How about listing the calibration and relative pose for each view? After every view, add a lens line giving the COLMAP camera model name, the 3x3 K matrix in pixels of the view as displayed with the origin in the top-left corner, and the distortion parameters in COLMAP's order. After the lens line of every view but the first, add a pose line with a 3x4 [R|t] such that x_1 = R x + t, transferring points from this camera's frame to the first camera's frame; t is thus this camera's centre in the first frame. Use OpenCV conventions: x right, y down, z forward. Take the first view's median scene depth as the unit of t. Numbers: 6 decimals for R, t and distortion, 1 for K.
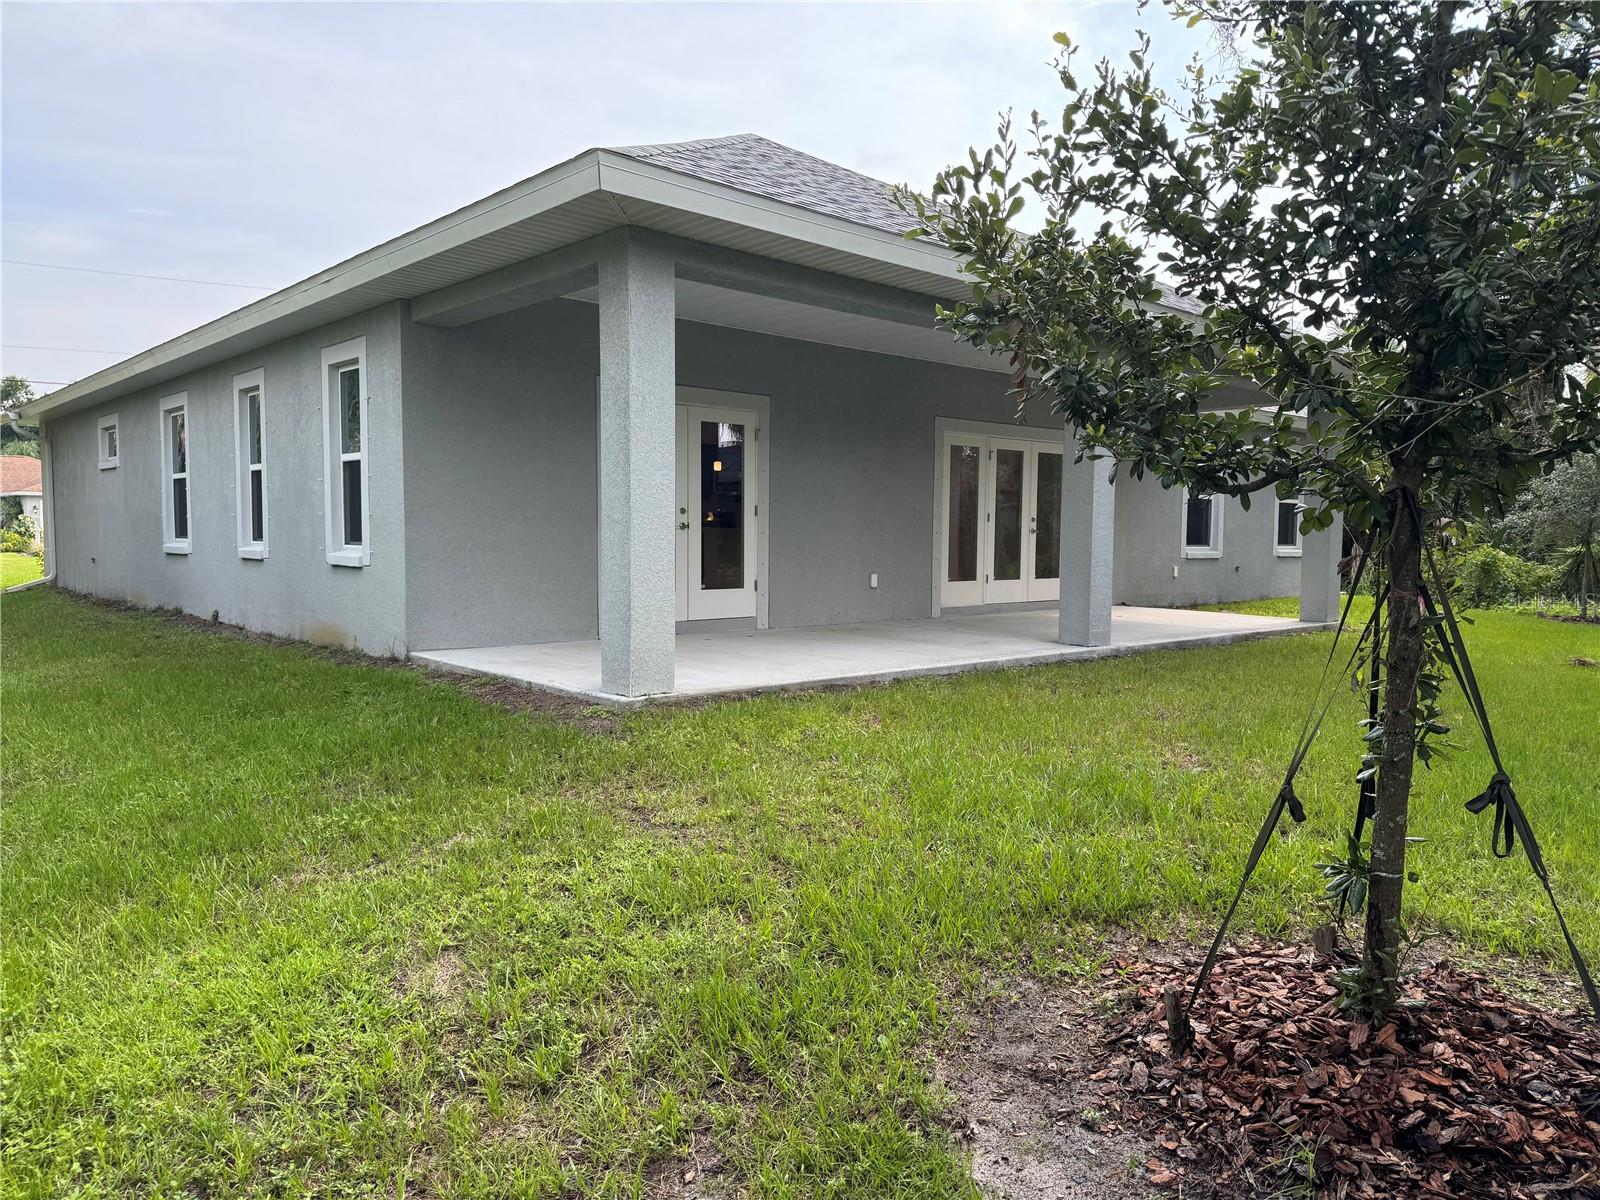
lens RADIAL K [[1127.6, 0, 800.0], [0, 1127.6, 600.0], [0, 0, 1]] dist [0.114383, -0.165746]
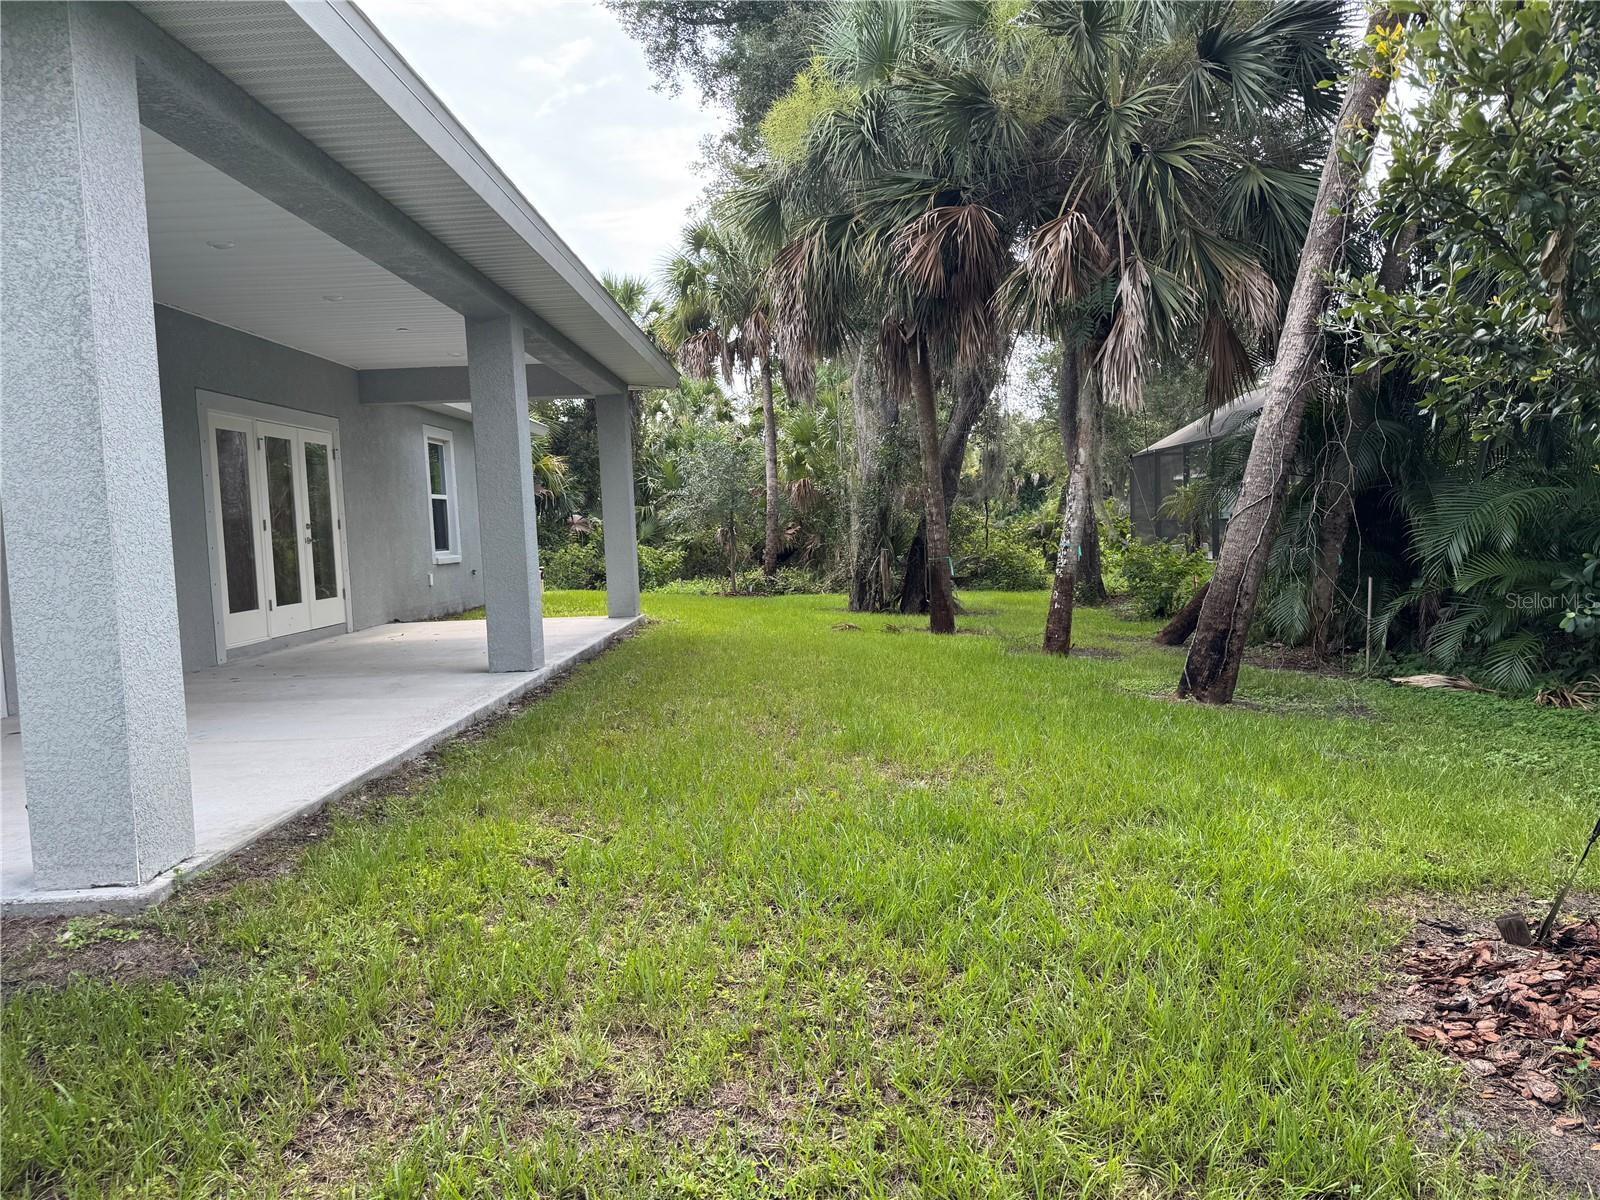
lens RADIAL K [[1127.6, 0, 800.0], [0, 1127.6, 600.0], [0, 0, 1]] dist [0.114383, -0.165746]
pose [[0.680251, -0.092657, 0.727099, -0.152954], [0.097179, 0.994622, 0.035830, -0.015436], [-0.726509, 0.046286, 0.685597, 0.206865]]
